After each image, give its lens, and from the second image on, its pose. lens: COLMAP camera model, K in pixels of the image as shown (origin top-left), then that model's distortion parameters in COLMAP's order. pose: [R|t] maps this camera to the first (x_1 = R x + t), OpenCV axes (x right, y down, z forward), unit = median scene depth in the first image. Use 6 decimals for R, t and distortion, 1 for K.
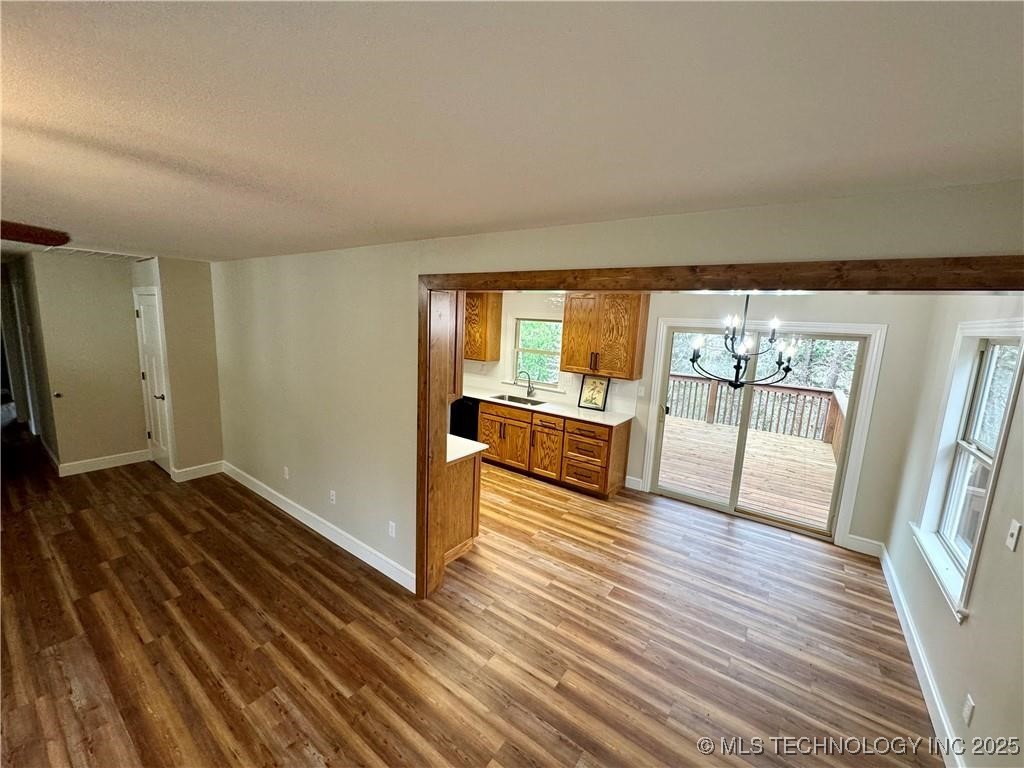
lens RADIAL K [[408.3, 0, 513.5], [0, 408.3, 388.7], [0, 0, 1]] dist [-0.003633, 0.000651]
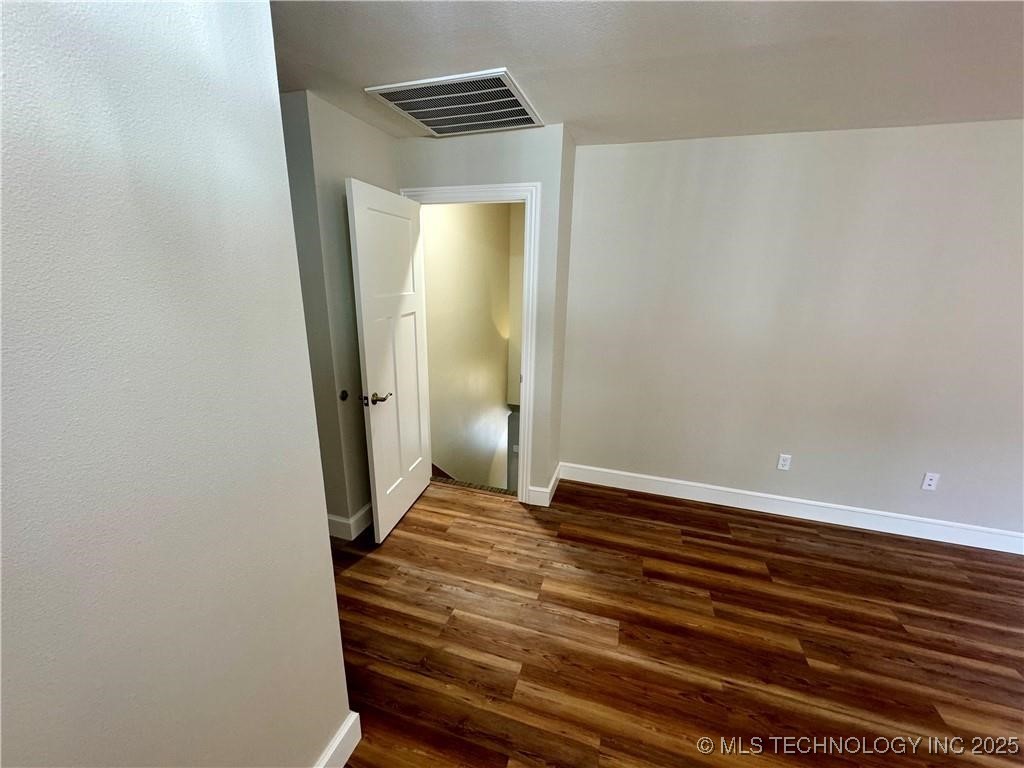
lens RADIAL K [[408.3, 0, 510.2], [0, 408.3, 382.2], [0, 0, 1]] dist [-0.003633, 0.000651]
pose [[0.950609, -0.114339, 0.288563, -1.902566], [0.083138, 0.989504, 0.118198, -0.089106], [-0.299048, -0.088370, 0.950137, 0.754164]]
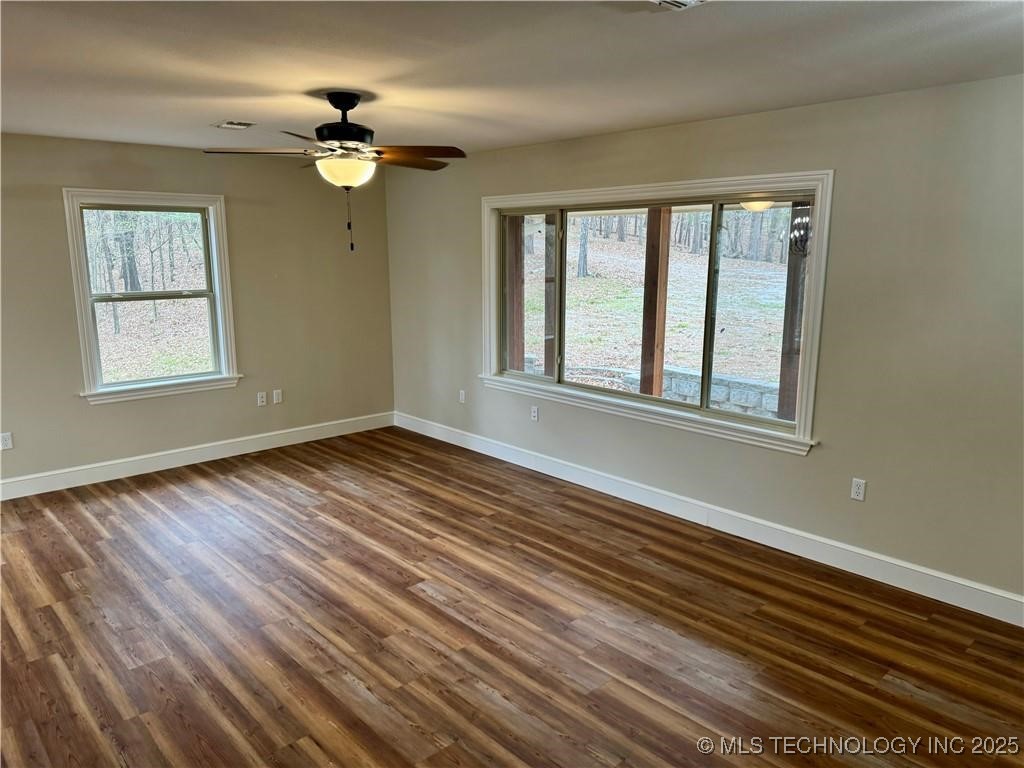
lens RADIAL K [[713.9, 0, 514.7], [0, 713.9, 381.2], [0, 0, 1]] dist [0.041961, -0.046939]
pose [[-0.980331, -0.084367, 0.178418, -1.289080], [-0.017614, 0.937819, 0.346677, -0.236907], [-0.196572, 0.336716, -0.920859, 1.665178]]
